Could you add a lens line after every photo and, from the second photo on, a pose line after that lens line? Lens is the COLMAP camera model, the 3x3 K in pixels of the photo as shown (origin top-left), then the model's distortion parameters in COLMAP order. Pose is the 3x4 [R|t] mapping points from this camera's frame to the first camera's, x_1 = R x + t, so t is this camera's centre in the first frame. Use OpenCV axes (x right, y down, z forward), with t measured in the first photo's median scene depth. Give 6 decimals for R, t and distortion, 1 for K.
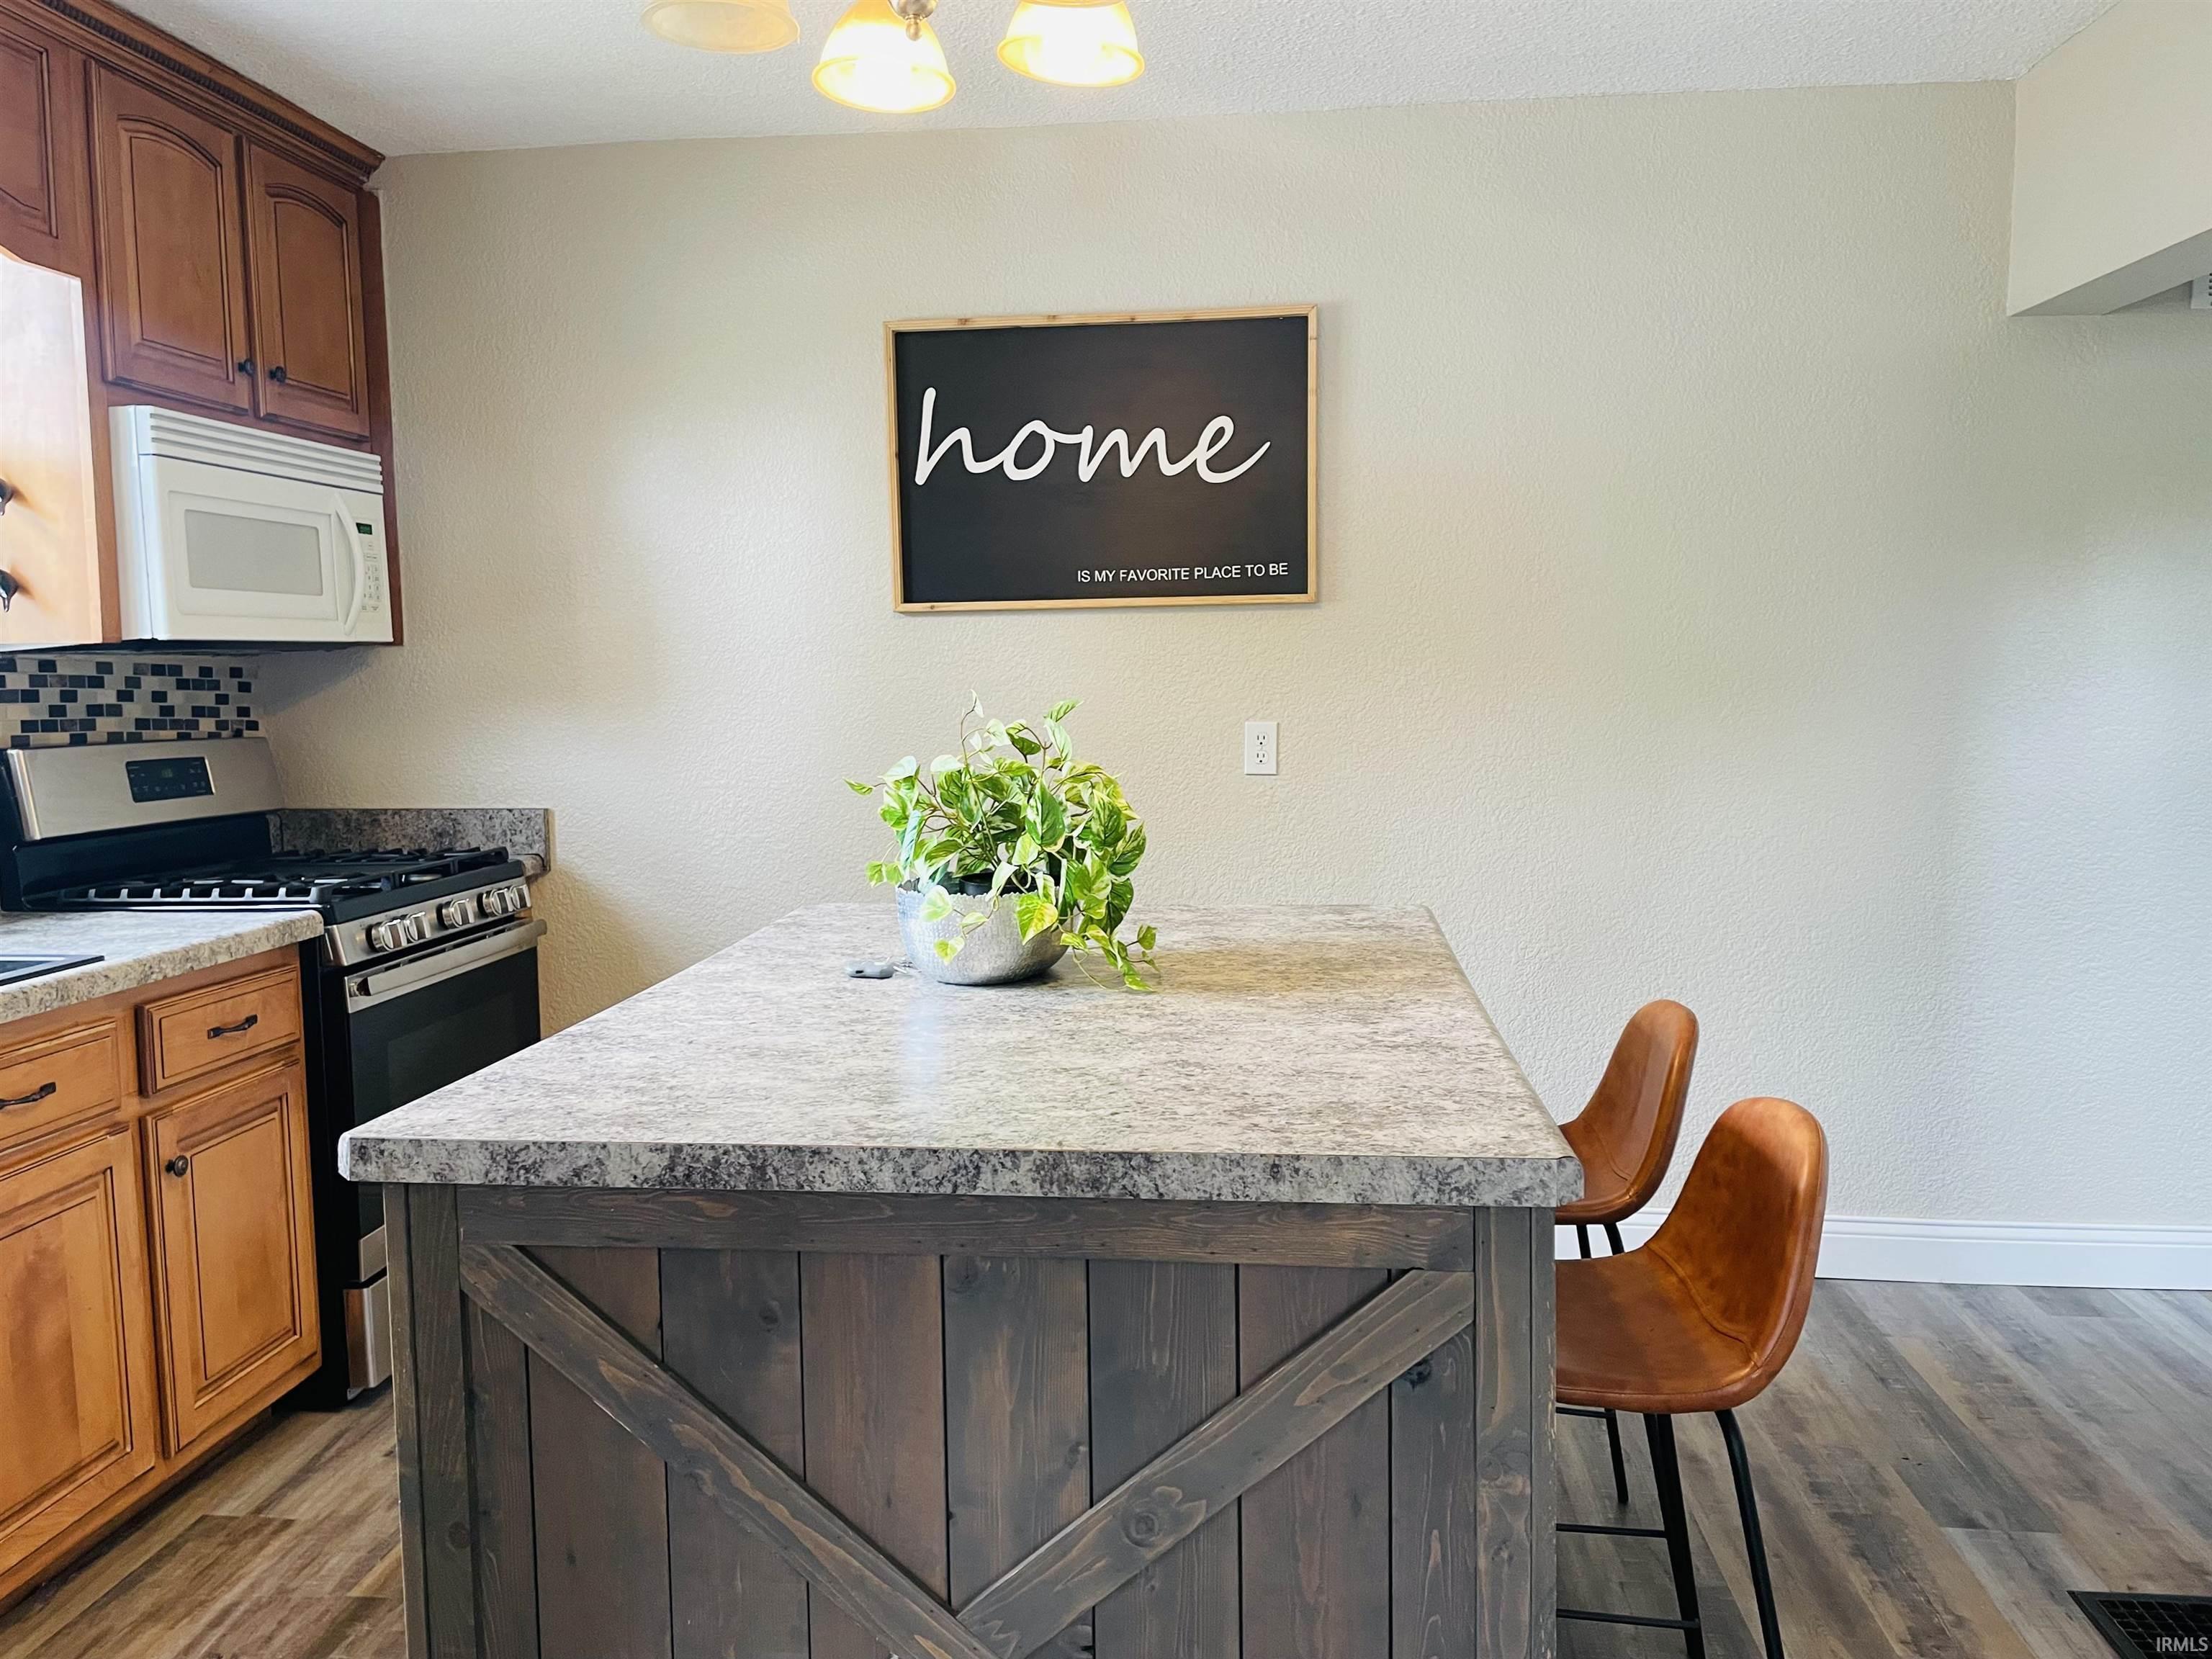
lens RADIAL K [[1656.1, 0, 1065.3], [0, 1656.1, 810.5], [0, 0, 1]] dist [0.098061, -0.121522]
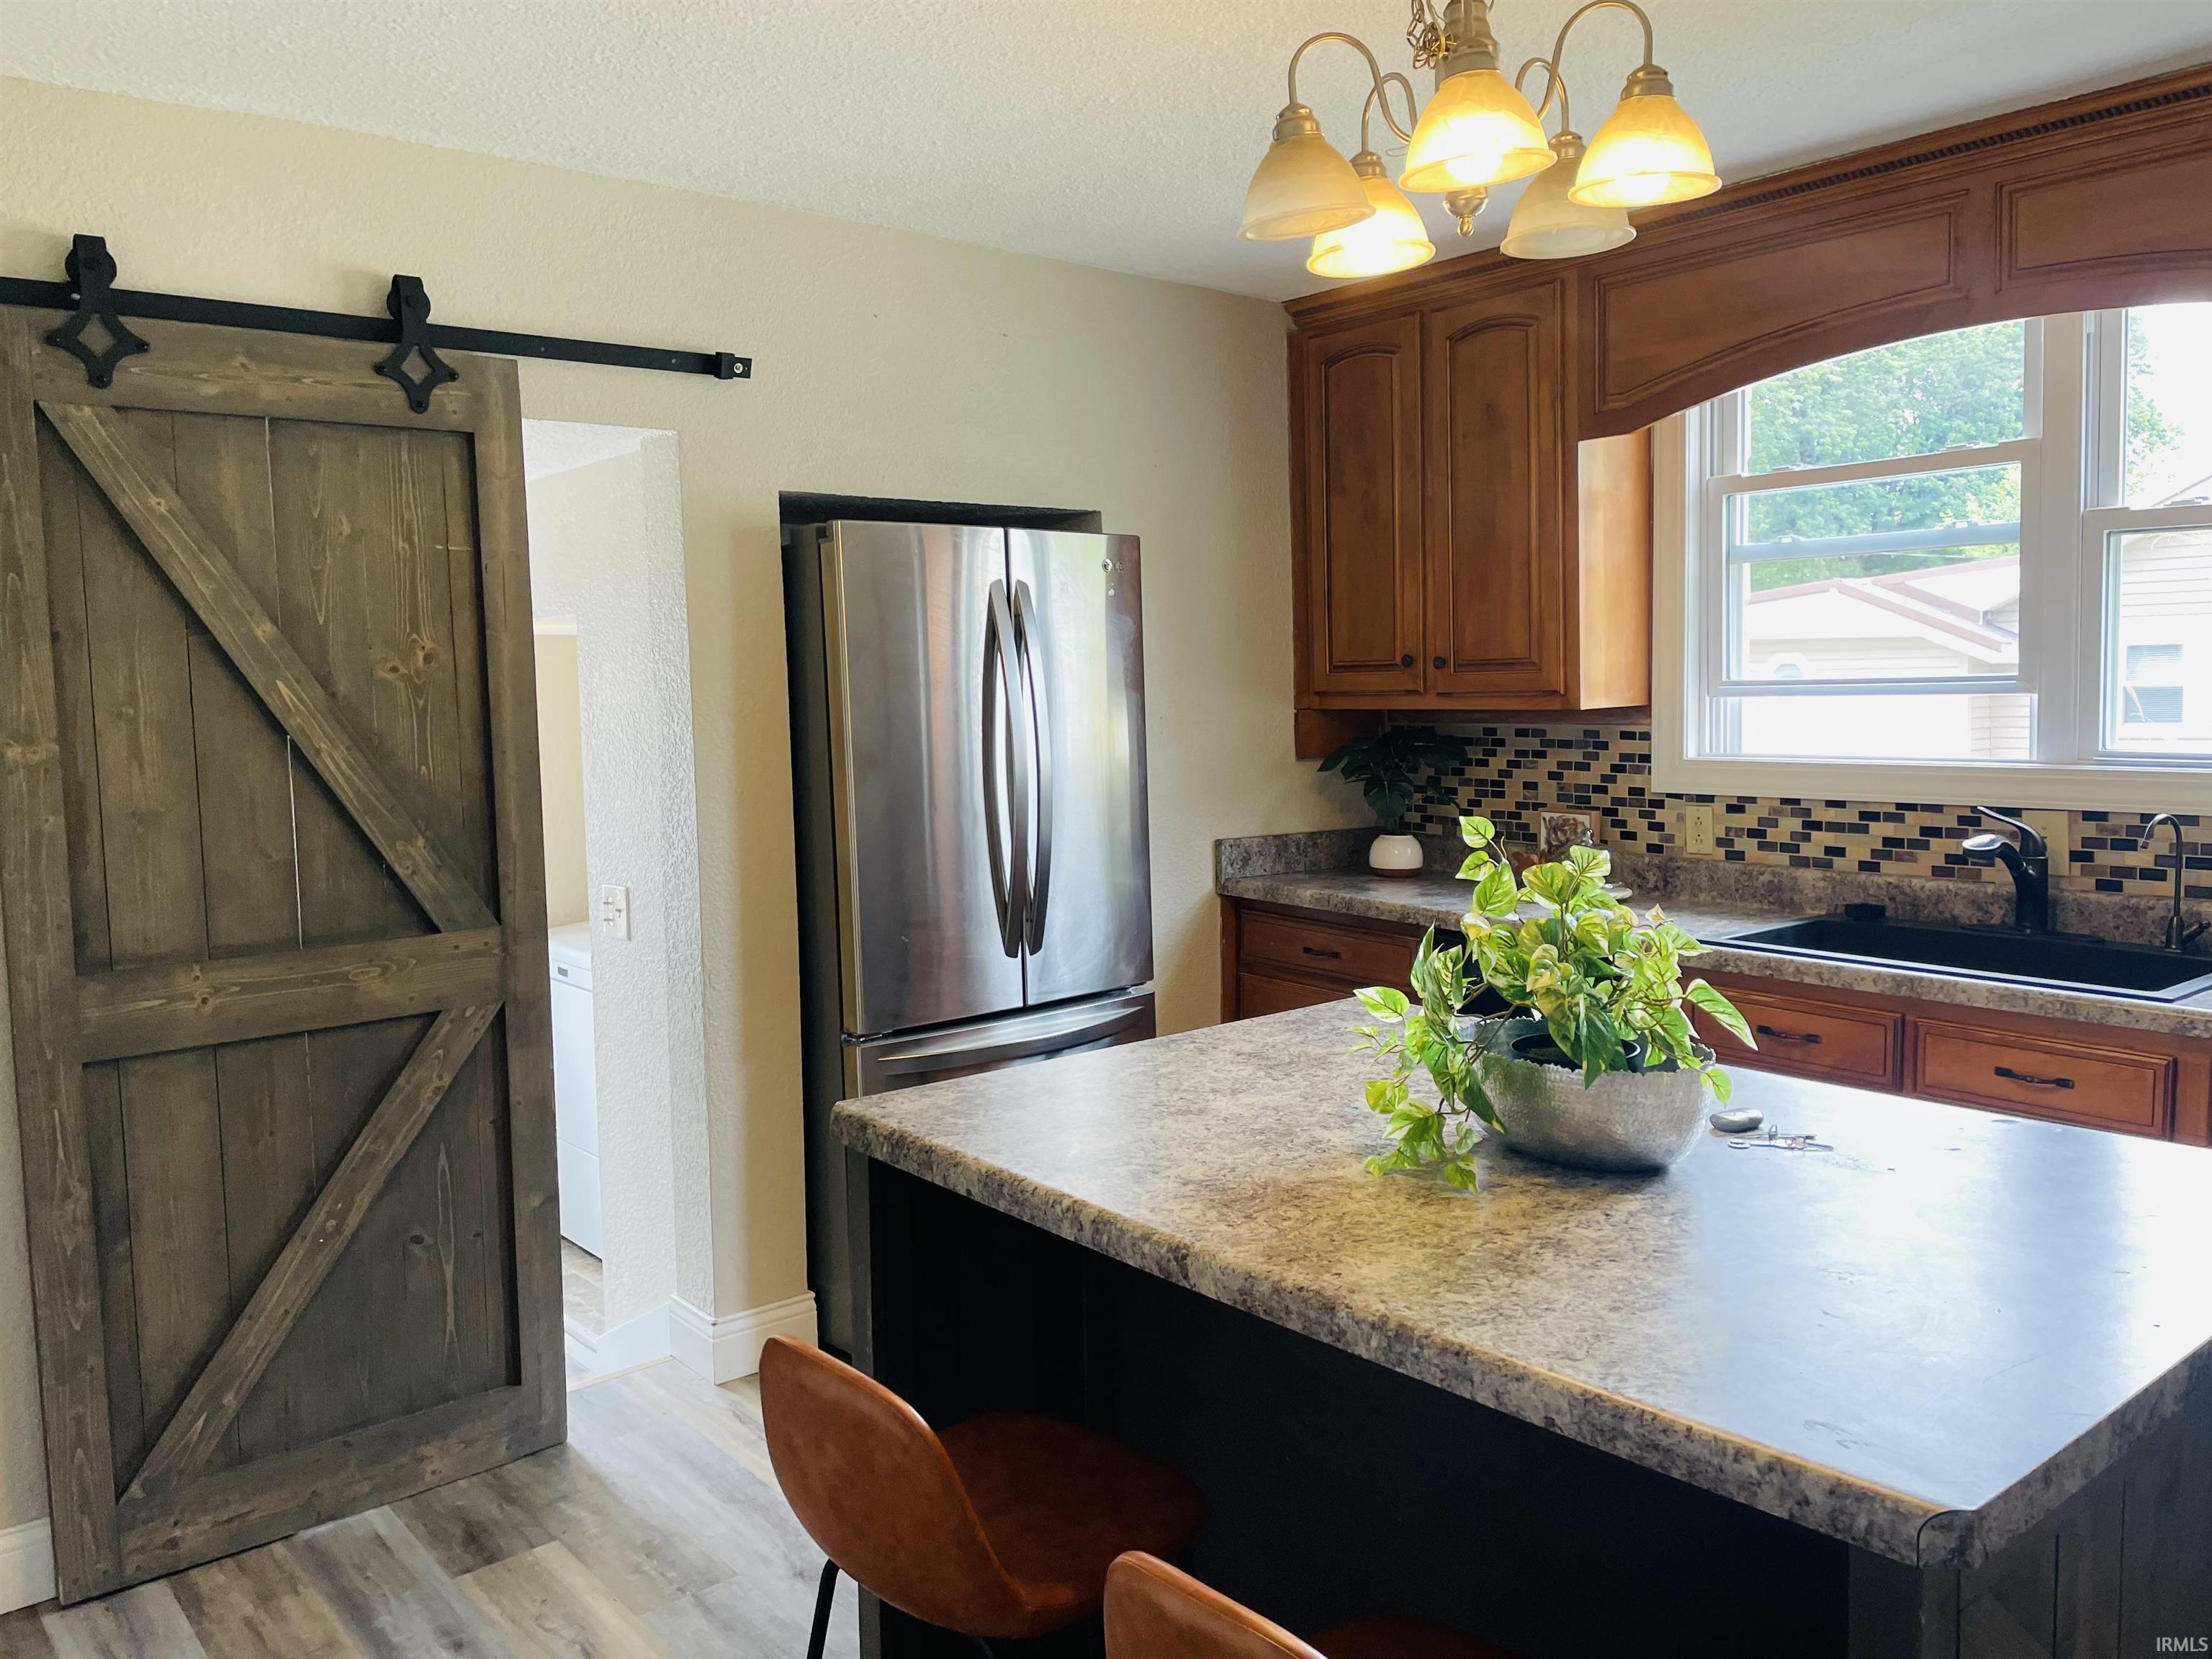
lens RADIAL K [[1682.8, 0, 1109.2], [0, 1682.8, 803.7], [0, 0, 1]] dist [0.103275, -0.137982]
pose [[-0.674916, 0.084565, -0.733033, 0.537265], [-0.033749, 0.988834, 0.145149, -0.135906], [0.737123, 0.122703, -0.664526, 0.921580]]
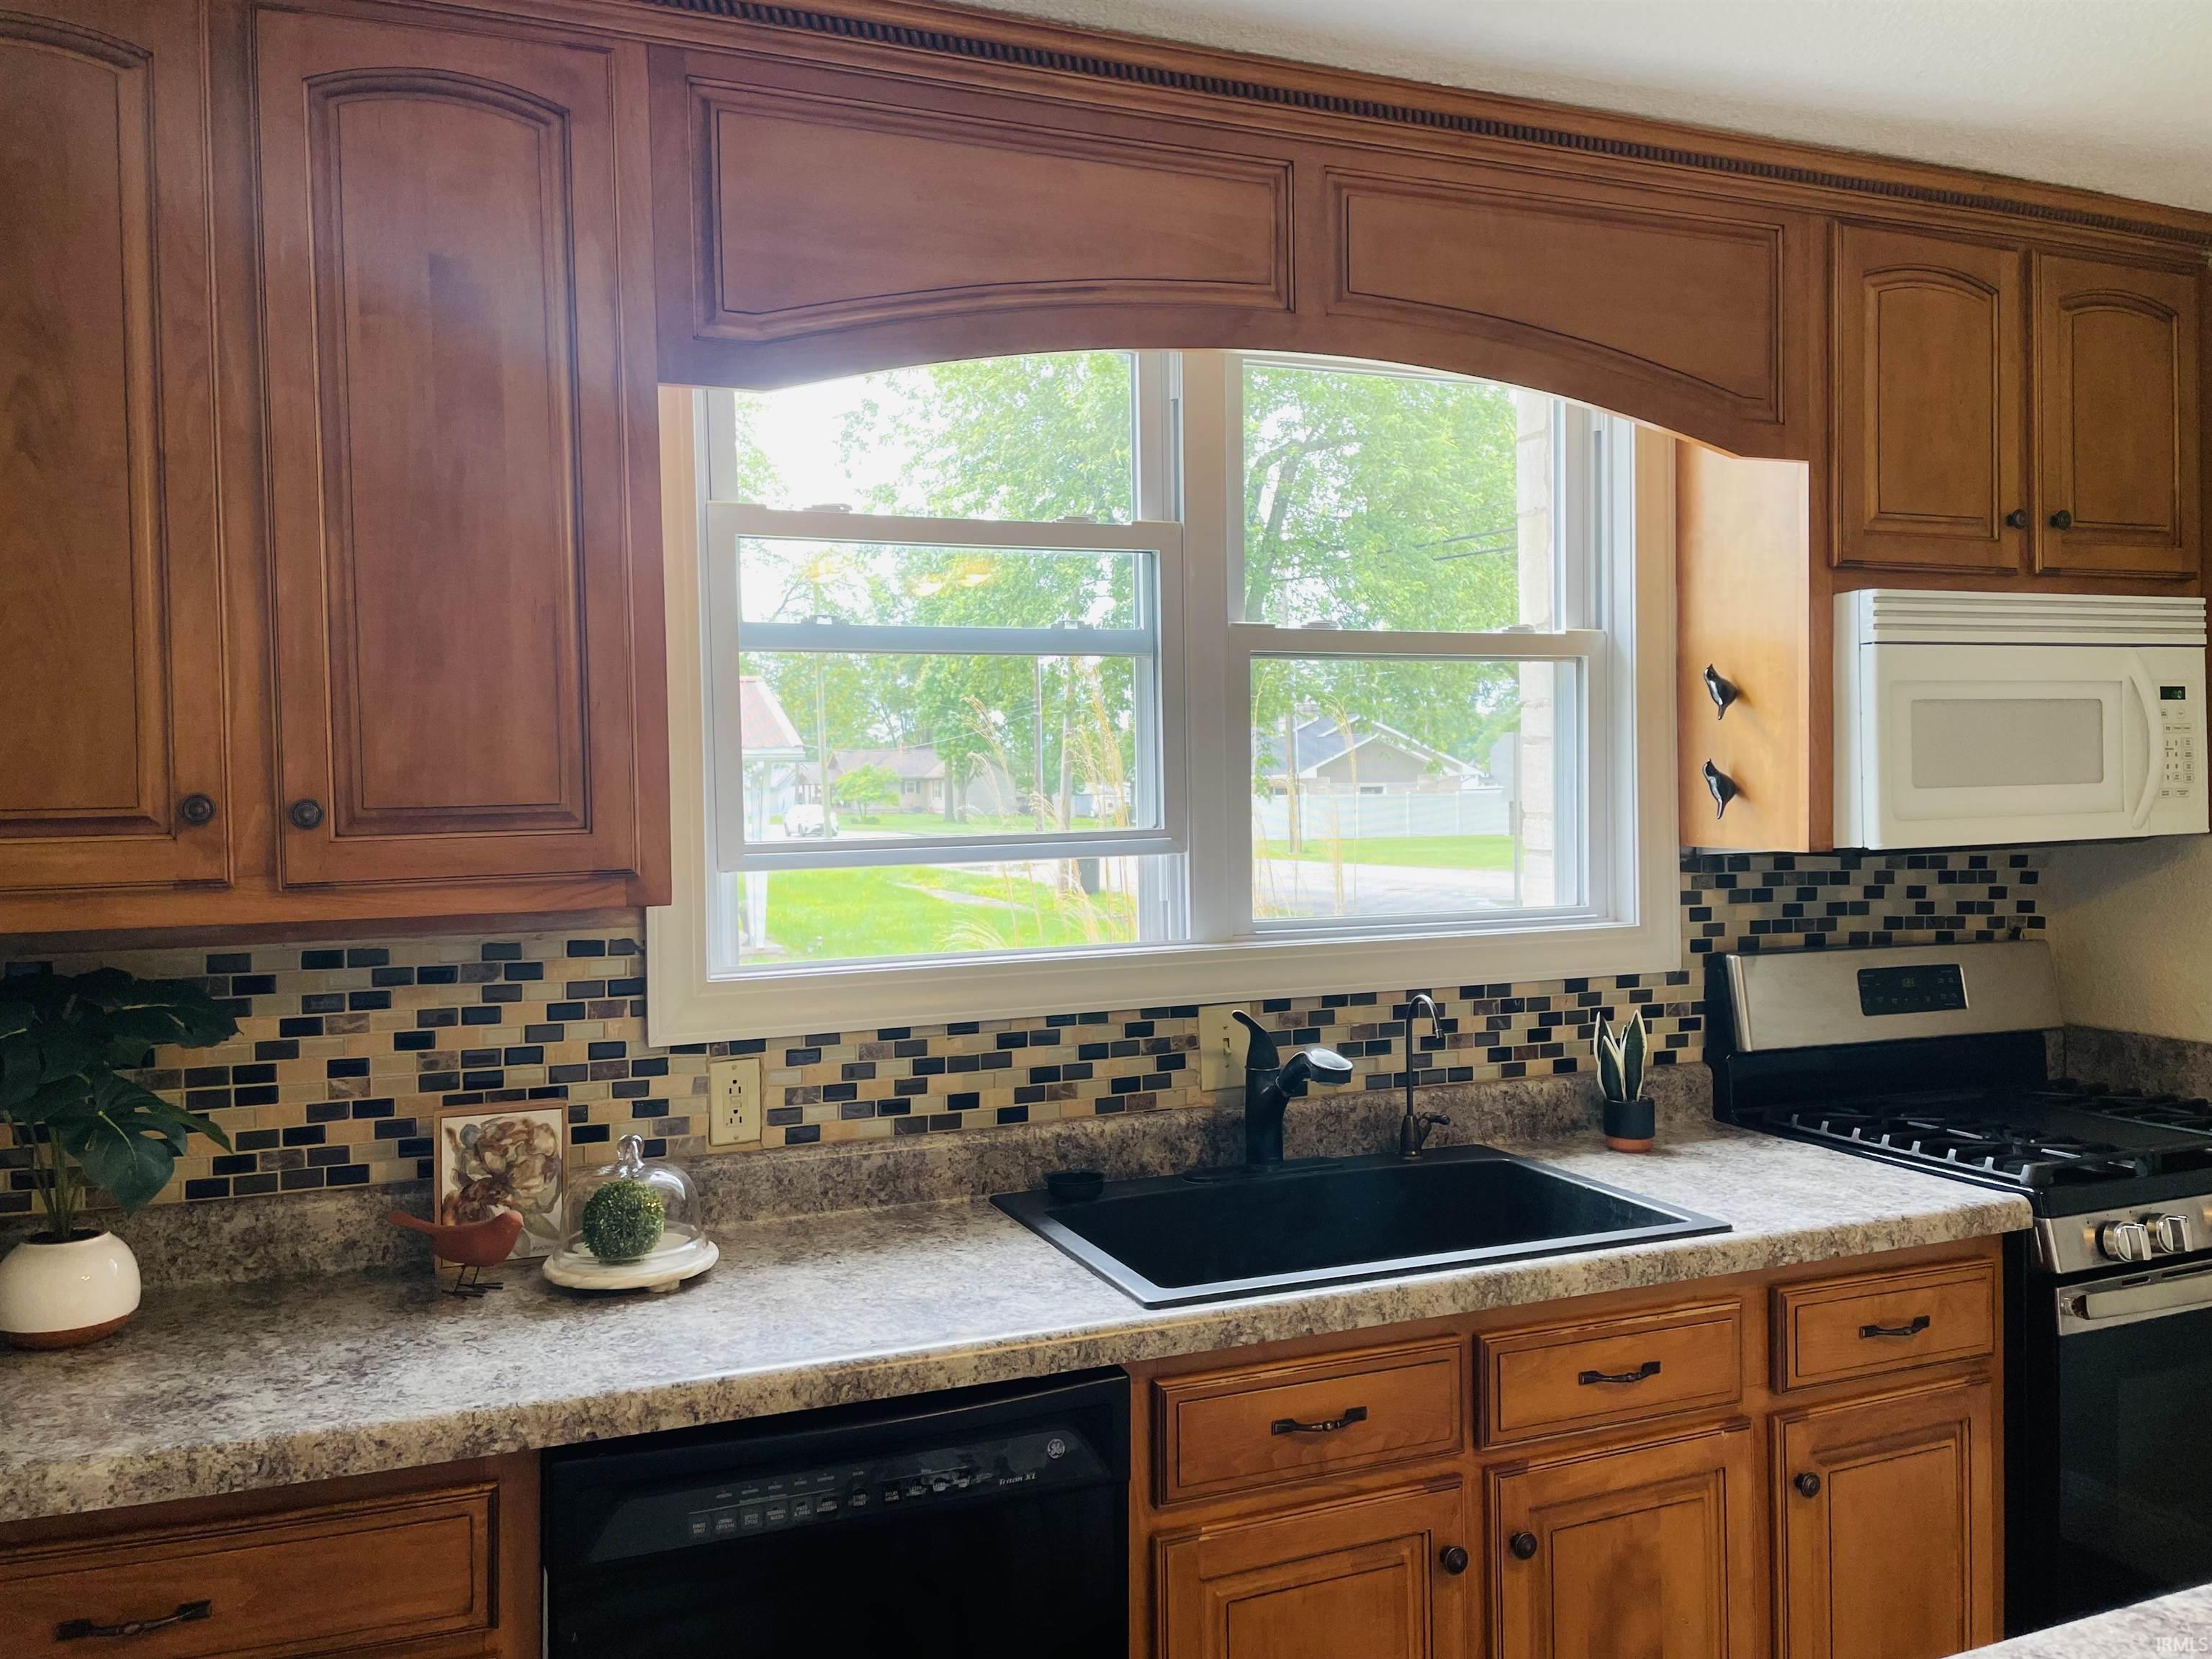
lens RADIAL K [[1670.1, 0, 1102.8], [0, 1670.1, 814.1], [0, 0, 1]] dist [0.104979, -0.133823]
pose [[0.500101, 0.024495, -0.865621, 0.028747], [-0.067271, 0.997678, -0.010633, -0.075582], [0.863350, 0.063549, 0.500587, 0.186360]]
